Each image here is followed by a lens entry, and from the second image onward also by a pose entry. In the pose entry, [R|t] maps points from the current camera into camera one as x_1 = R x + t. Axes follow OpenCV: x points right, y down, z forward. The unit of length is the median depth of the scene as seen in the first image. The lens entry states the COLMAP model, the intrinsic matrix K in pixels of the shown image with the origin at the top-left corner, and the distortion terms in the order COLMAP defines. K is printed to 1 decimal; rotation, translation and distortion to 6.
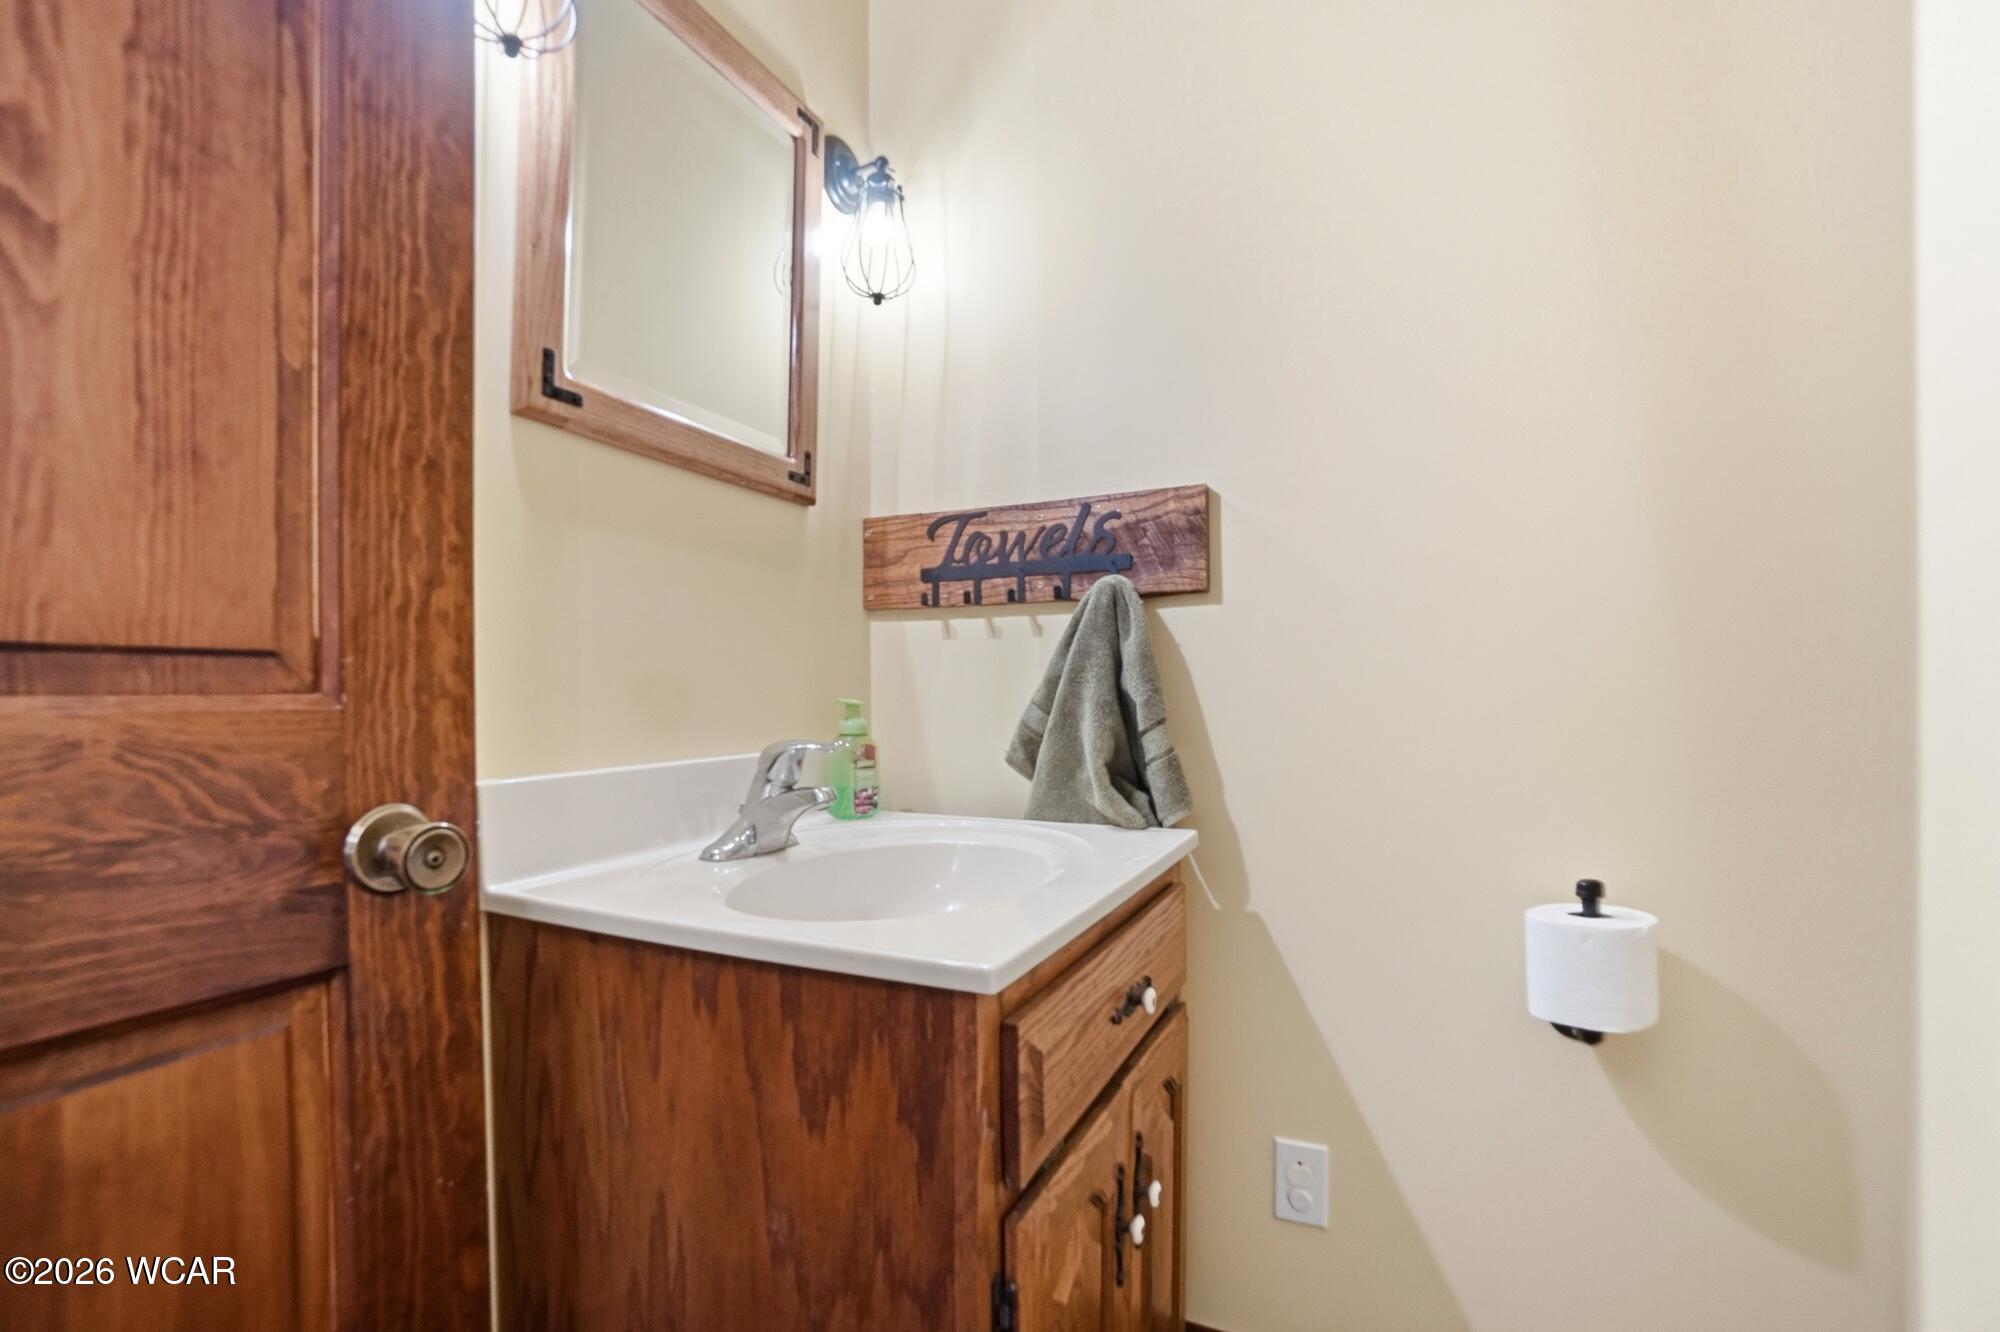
lens RADIAL K [[910.2, 0, 998.6], [0, 910.2, 690.8], [0, 0, 1]] dist [-0.066075, 0.018904]
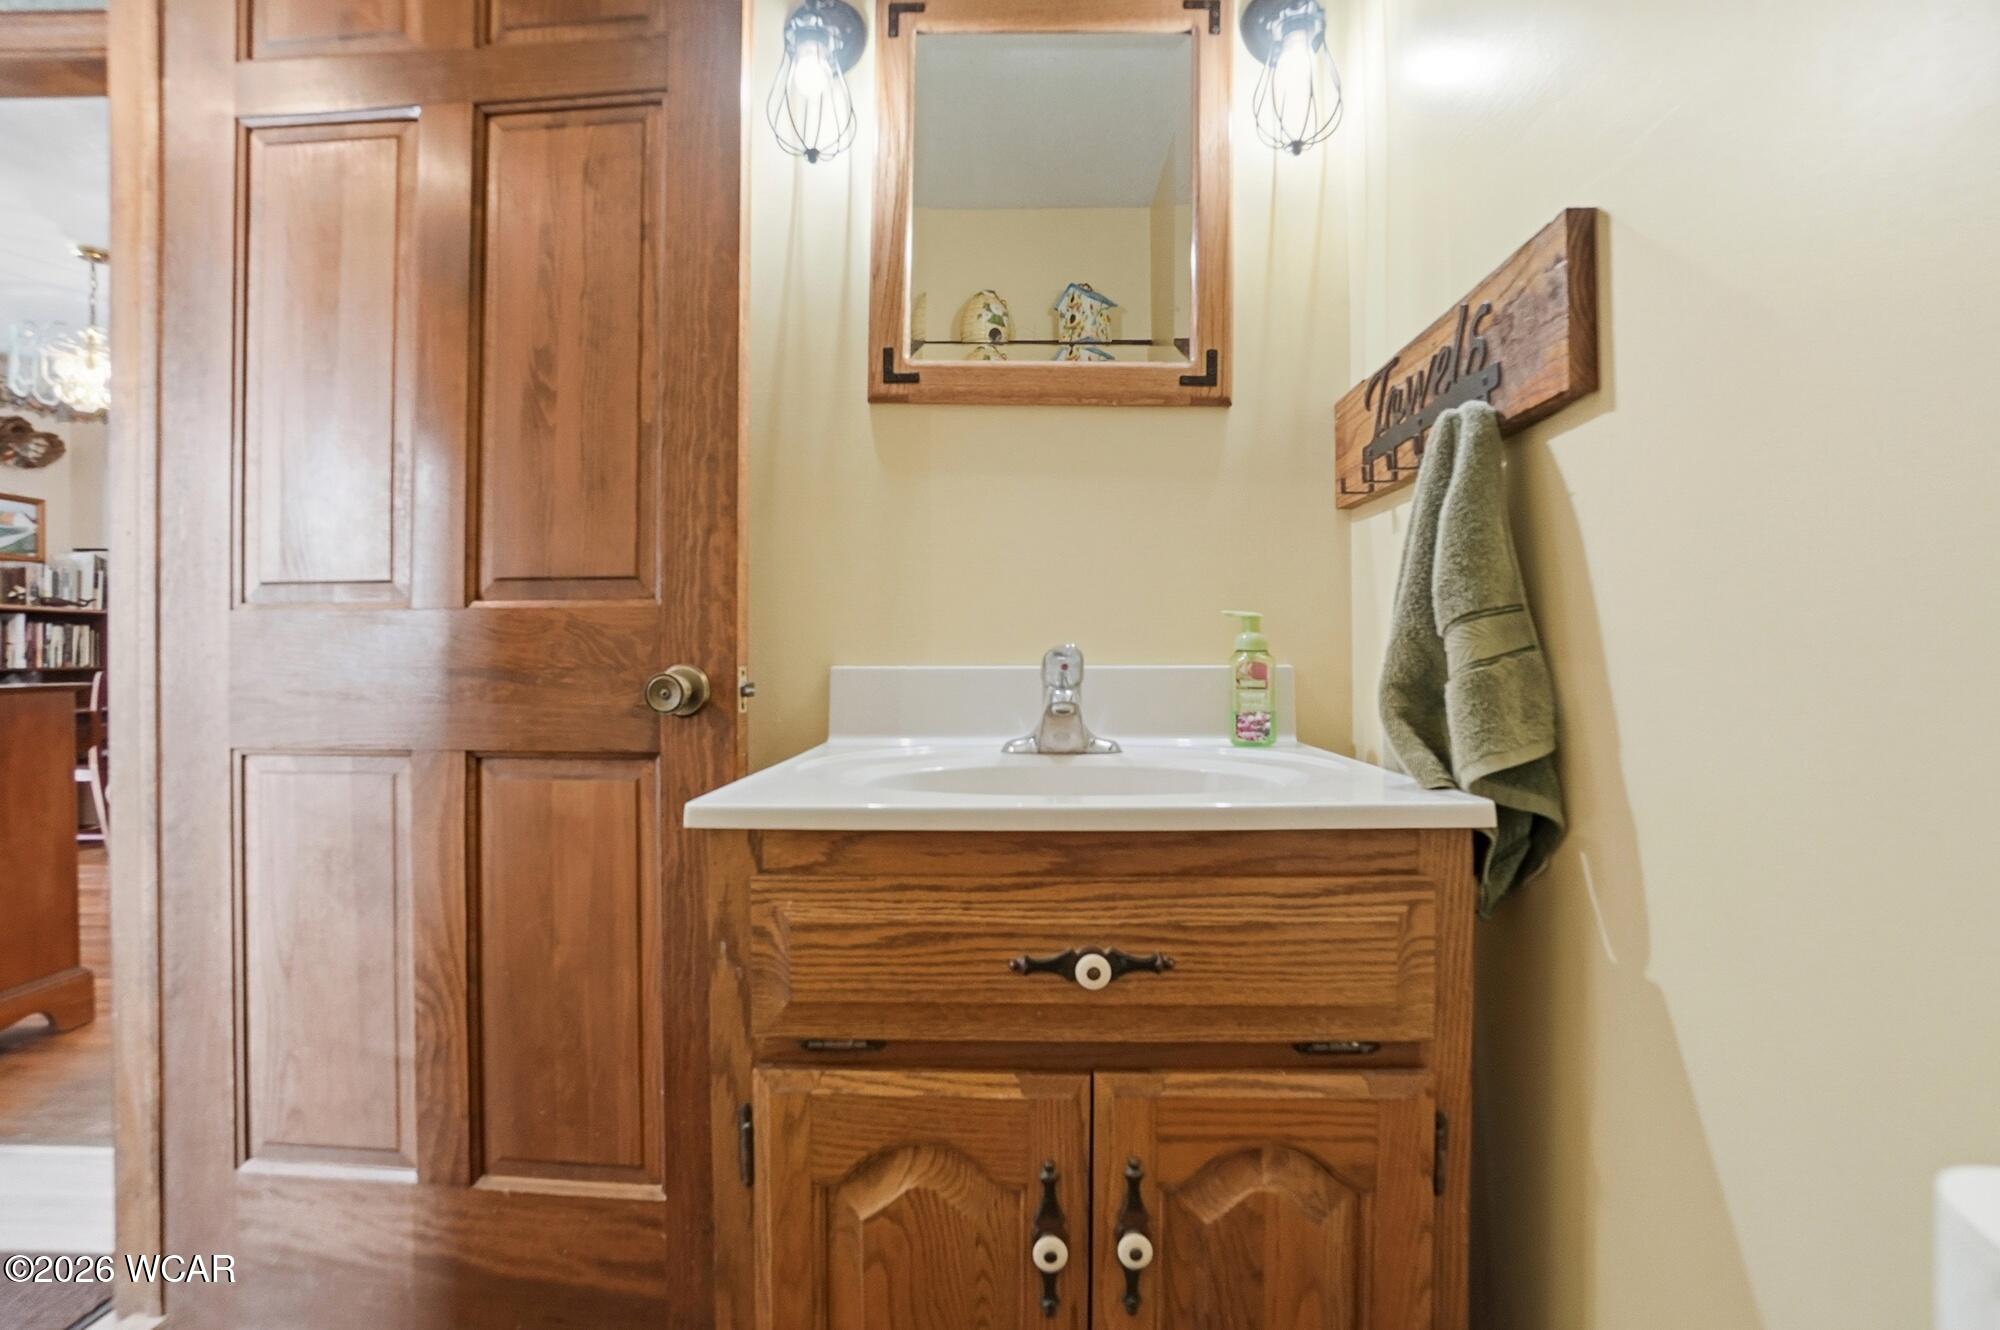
lens RADIAL K [[922.4, 0, 1008.6], [0, 922.4, 654.3], [0, 0, 1]] dist [-0.081303, 0.027138]
pose [[0.398396, -0.000918, -0.917213, 1.127970], [-0.004441, 0.999986, -0.002929, 0.109209], [0.917203, 0.005240, 0.398387, 0.848871]]
